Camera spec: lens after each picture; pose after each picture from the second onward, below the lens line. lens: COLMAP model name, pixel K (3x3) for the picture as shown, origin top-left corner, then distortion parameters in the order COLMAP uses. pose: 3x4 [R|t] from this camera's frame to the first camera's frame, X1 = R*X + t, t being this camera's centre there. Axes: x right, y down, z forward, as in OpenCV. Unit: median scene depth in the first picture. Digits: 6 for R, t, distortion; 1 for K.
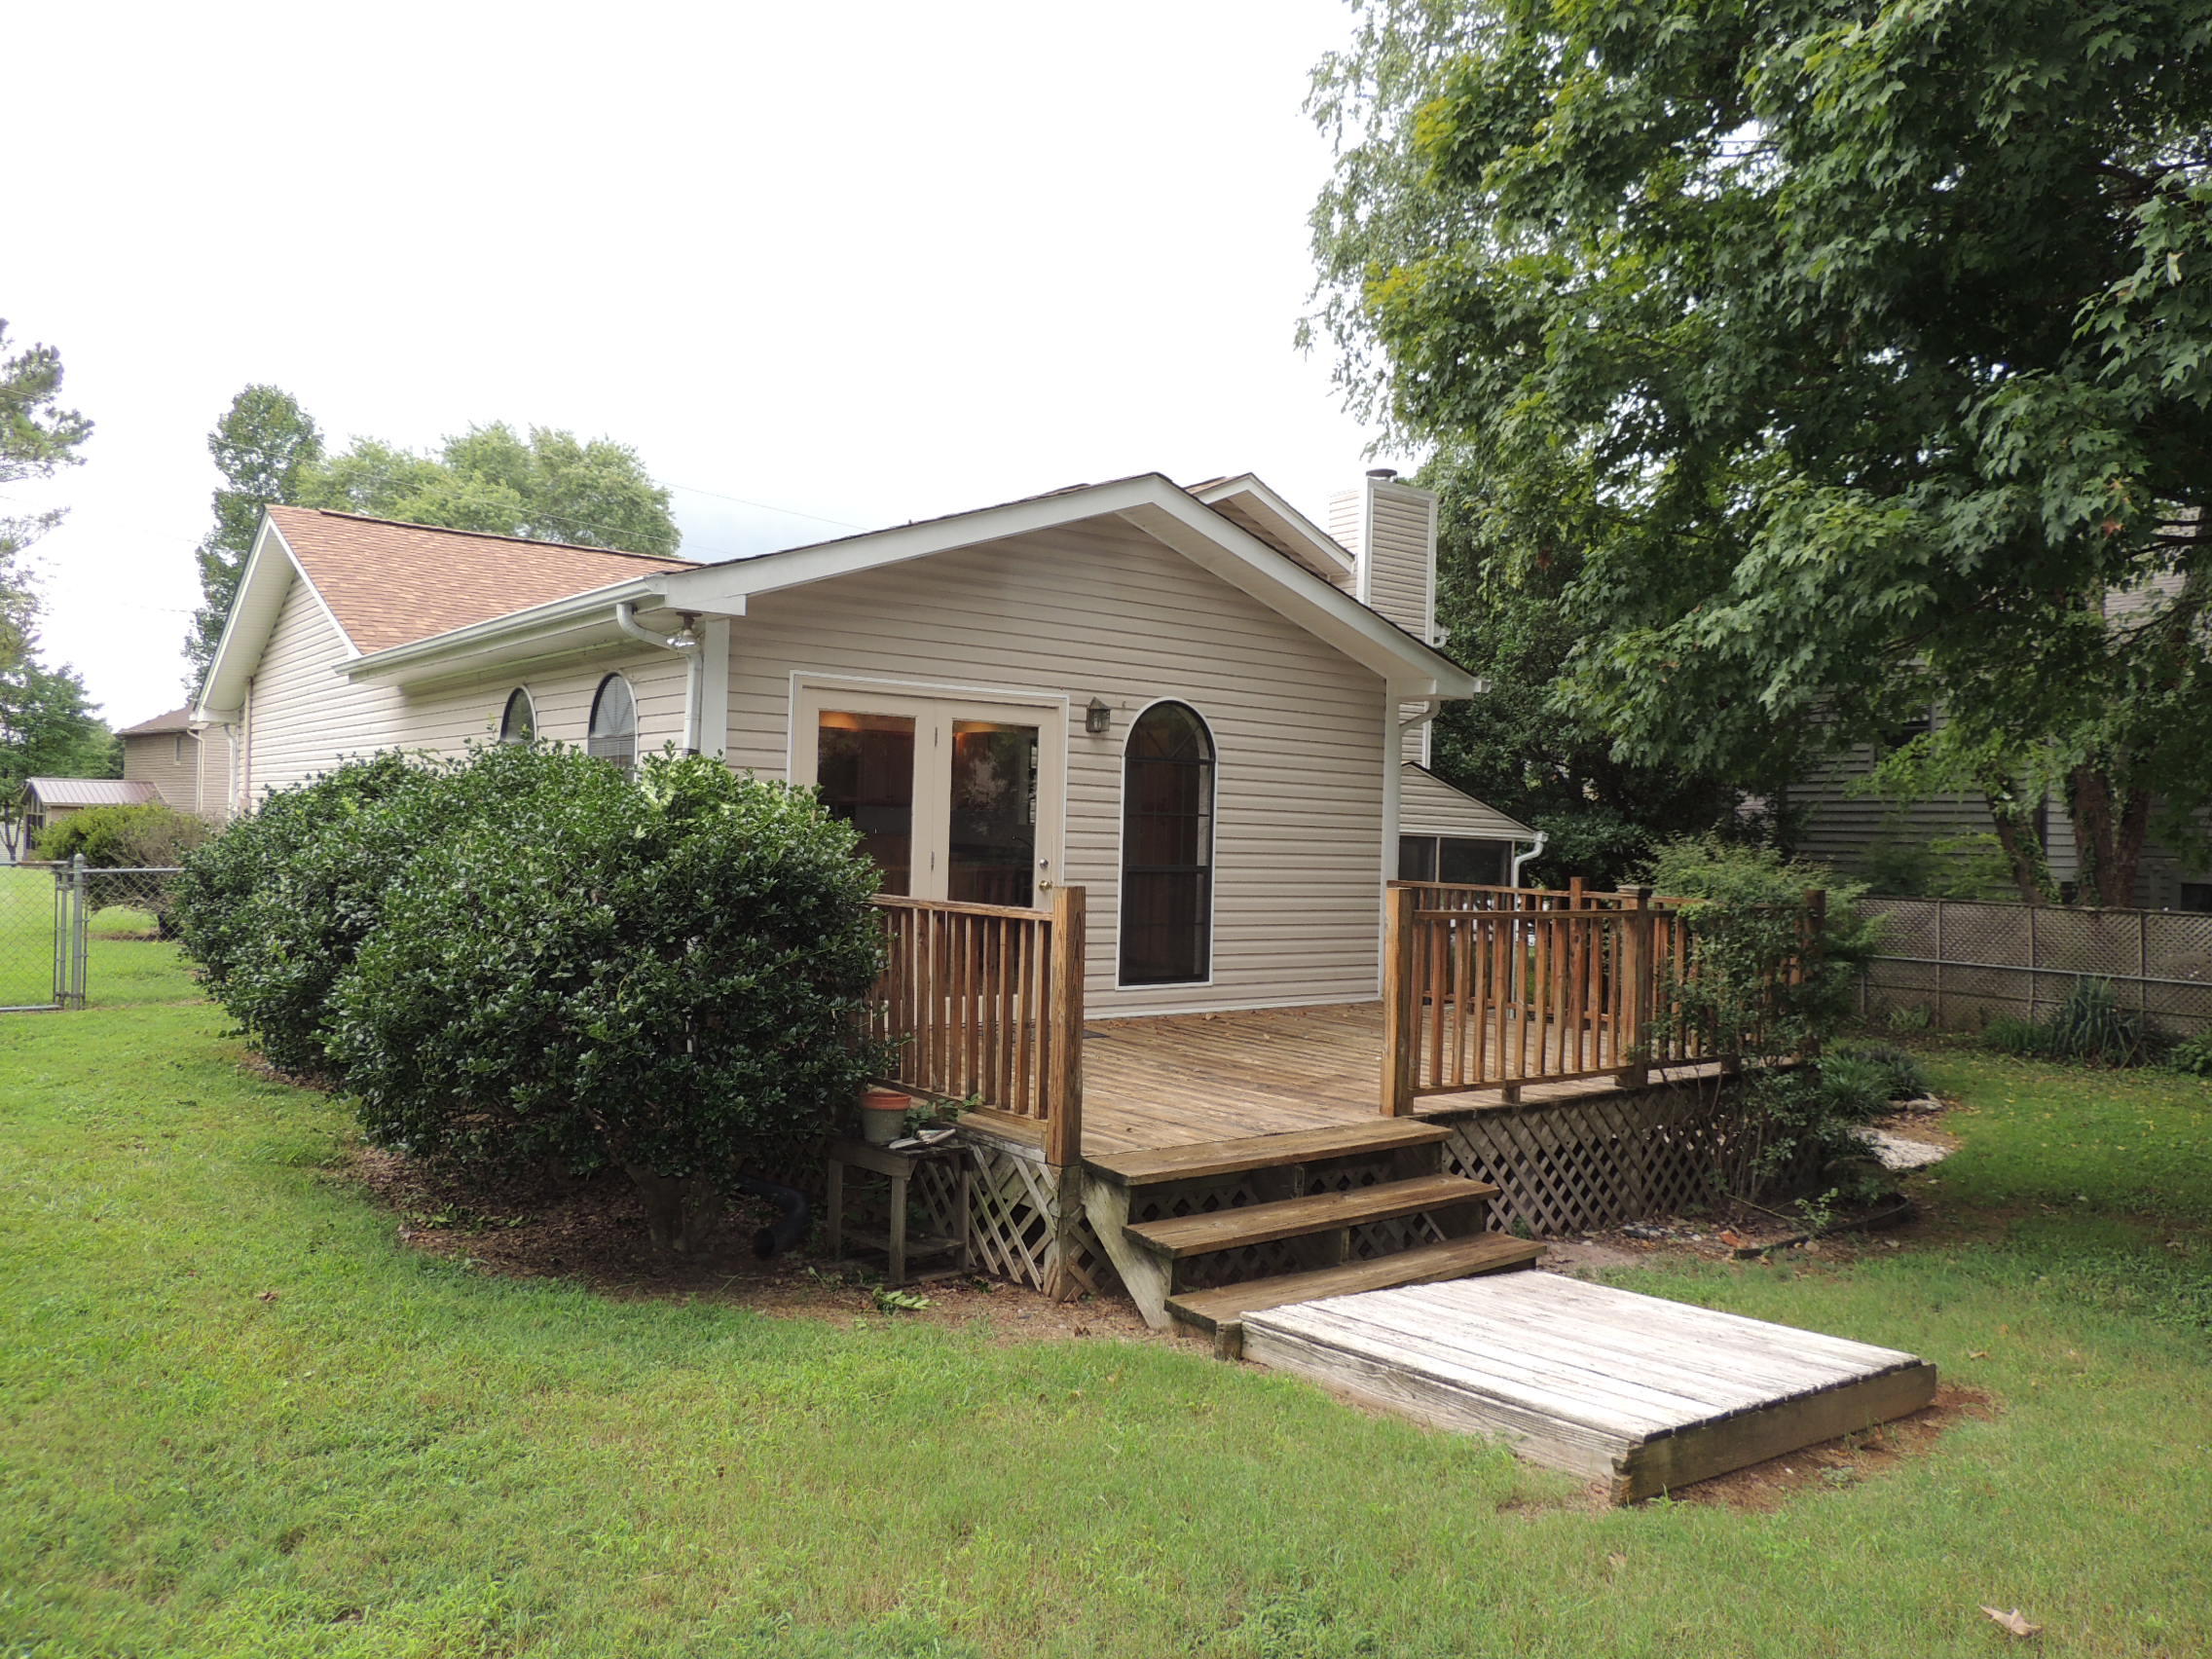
lens RADIAL K [[1570.2, 0, 1098.1], [0, 1570.2, 830.3], [0, 0, 1]] dist [-0.028355, 0.004922]
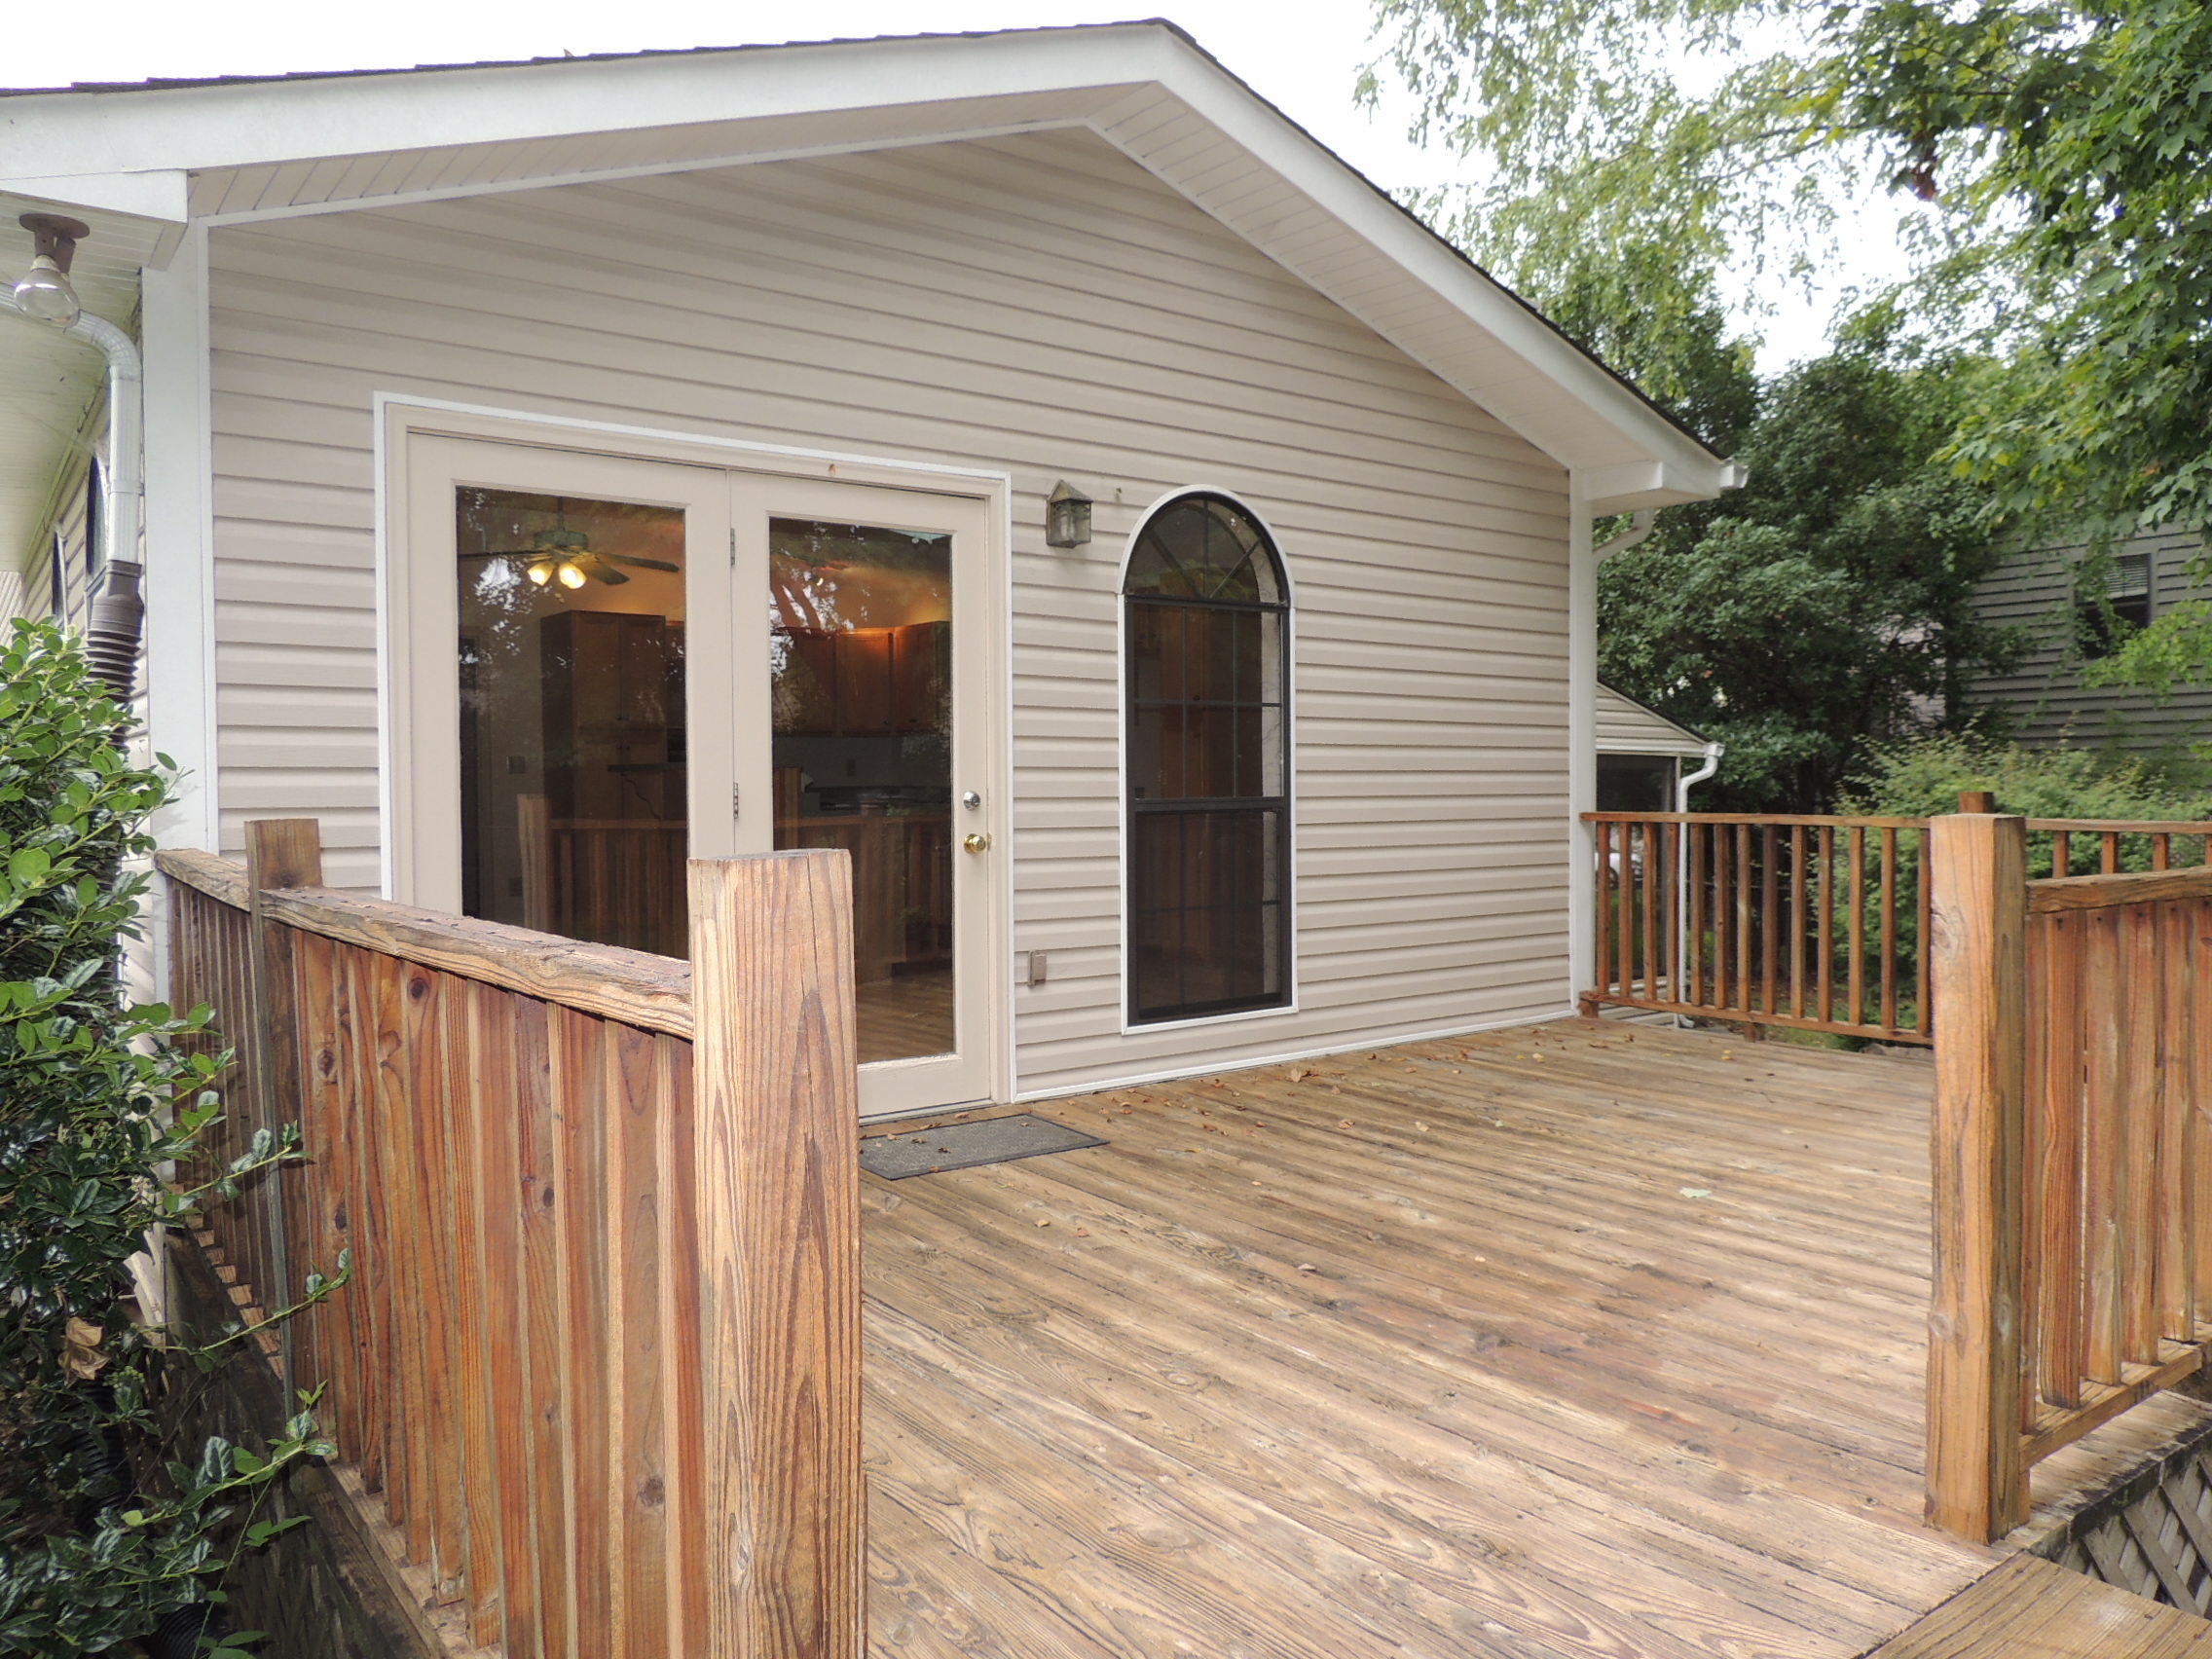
lens RADIAL K [[1570.2, 0, 1106.6], [0, 1570.2, 836.7], [0, 0, 1]] dist [-0.028355, 0.004922]
pose [[0.999286, -0.035057, -0.014078, 0.015749], [0.035530, 0.998760, 0.034884, 0.015899], [0.012837, -0.035359, 0.999292, 0.461841]]
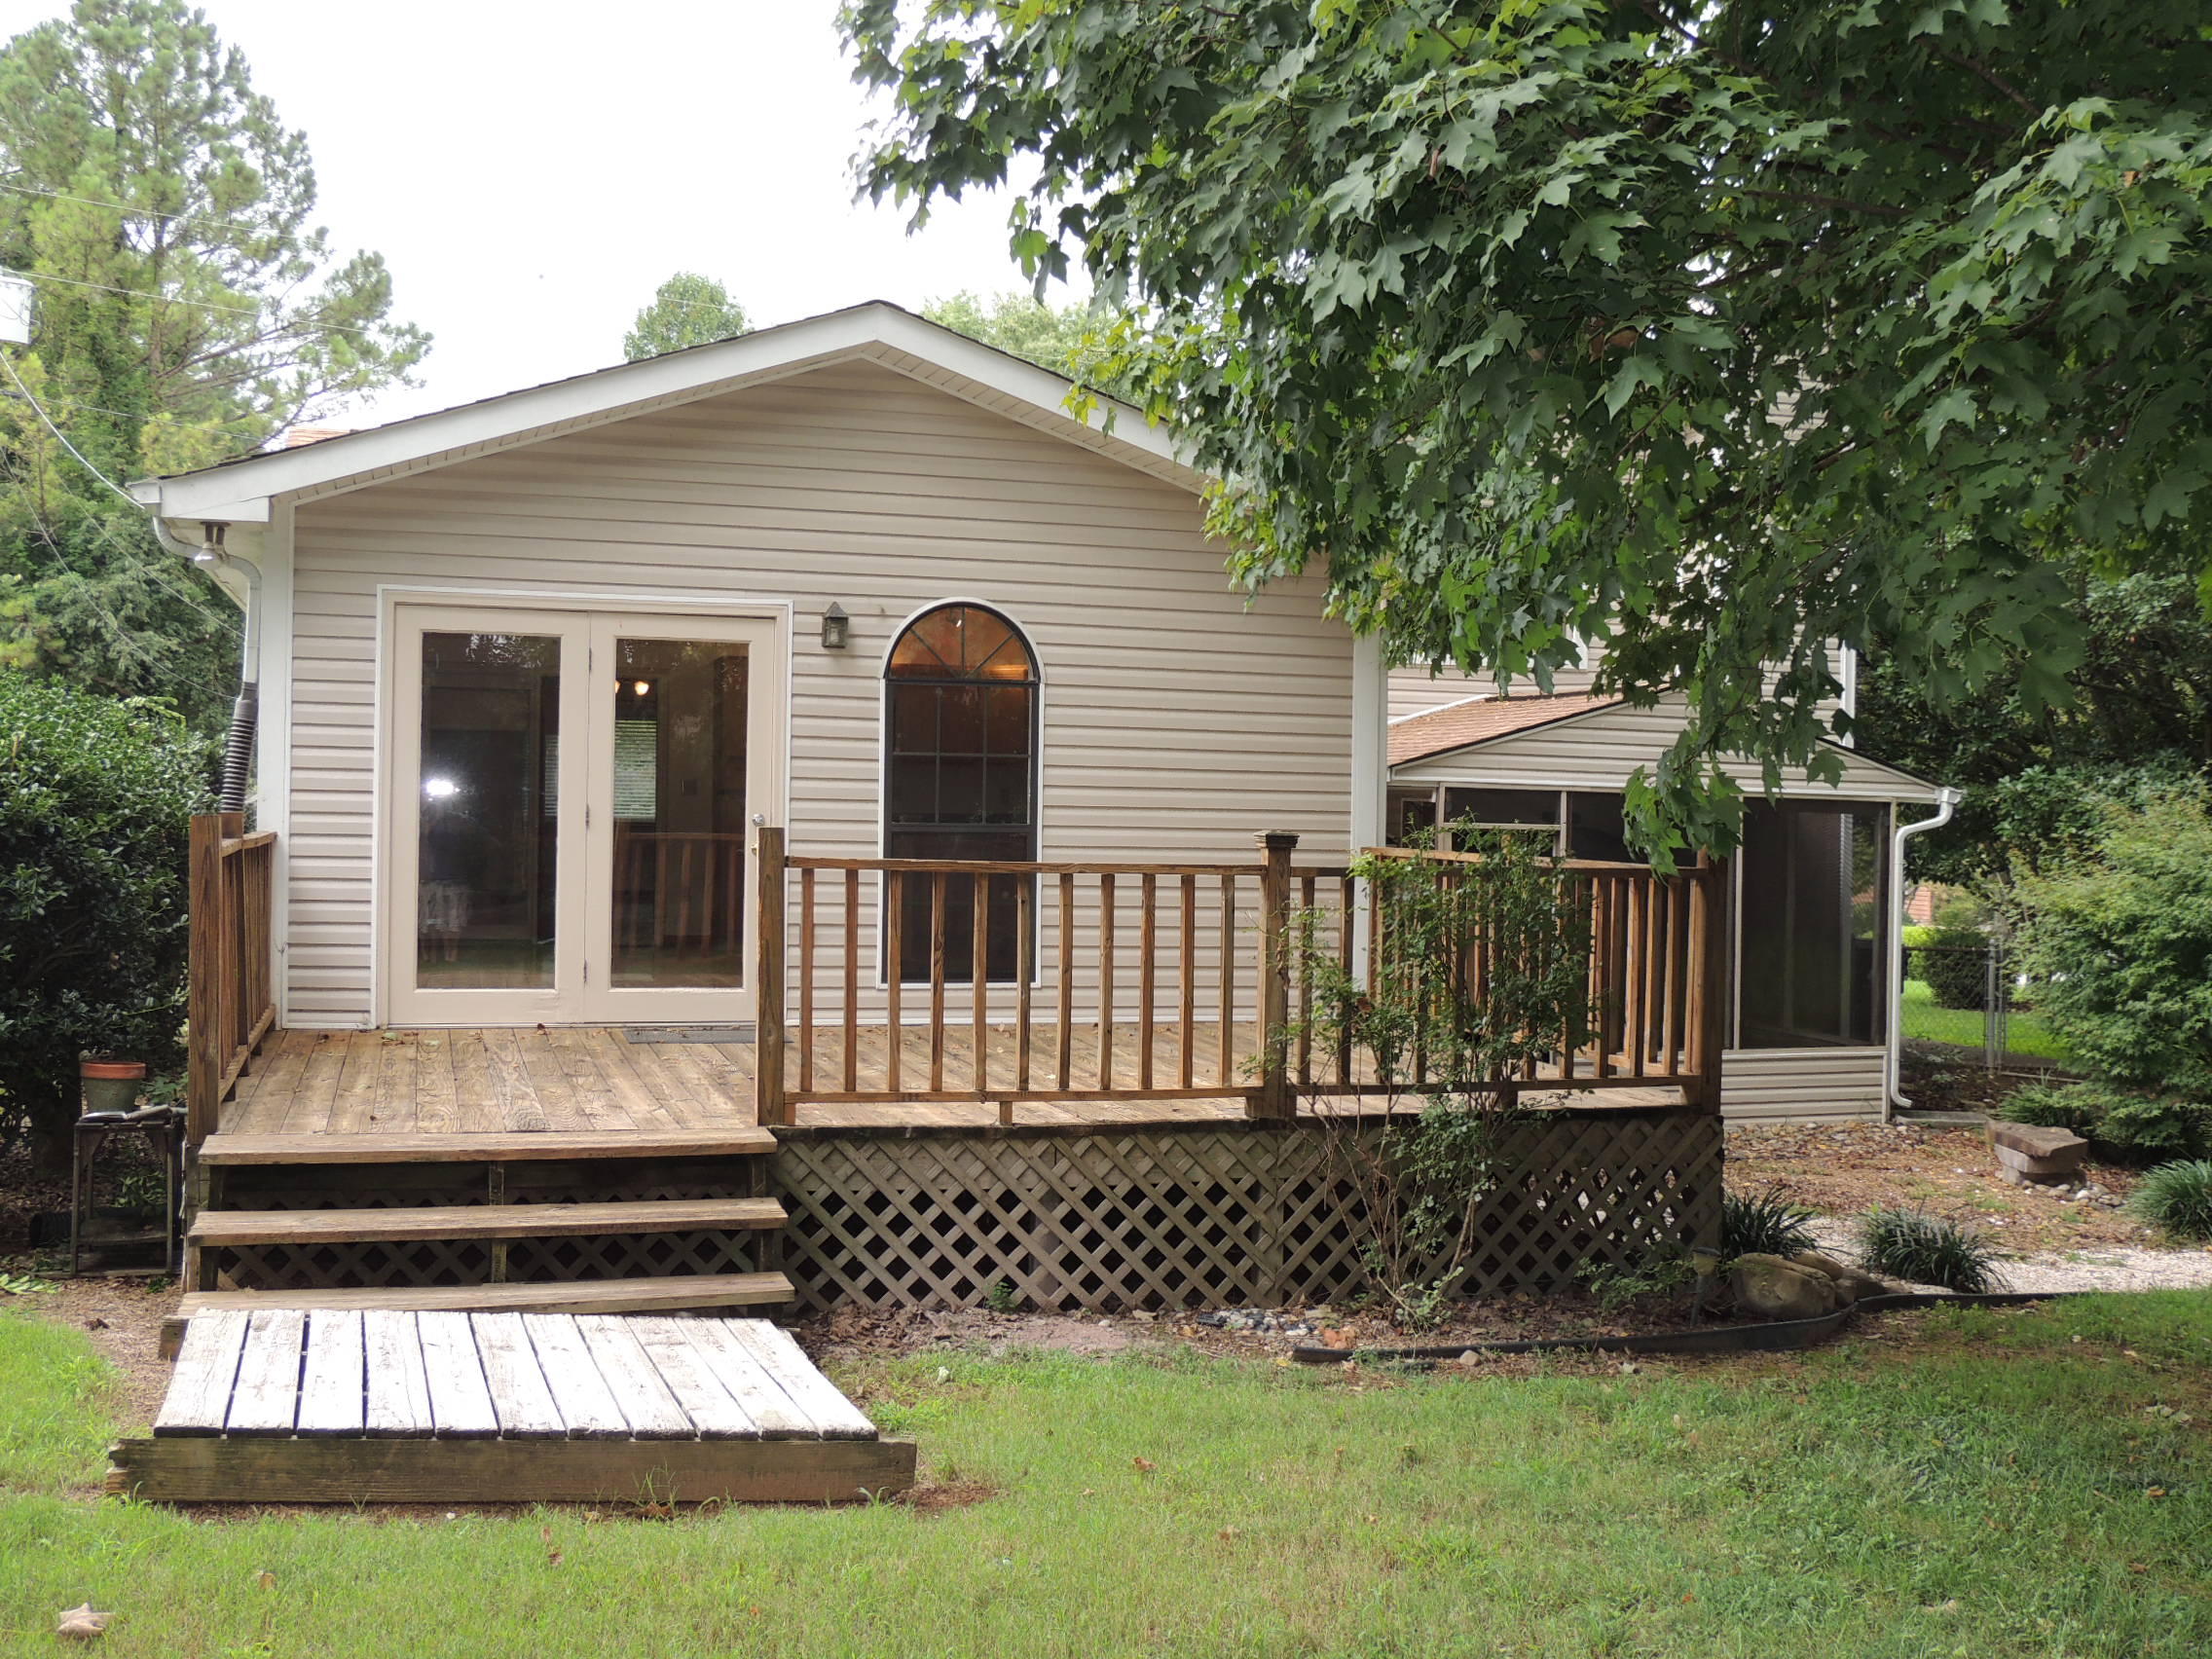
lens RADIAL K [[2252.2, 0, 1105.7], [0, 2252.2, 829.9], [0, 0, 1]] dist [-0.056340, 0.000000]
pose [[0.933231, -0.008390, -0.359180, 0.498405], [0.008740, 0.999962, -0.000650, 0.027189], [0.359171, -0.002532, 0.933268, 0.026928]]
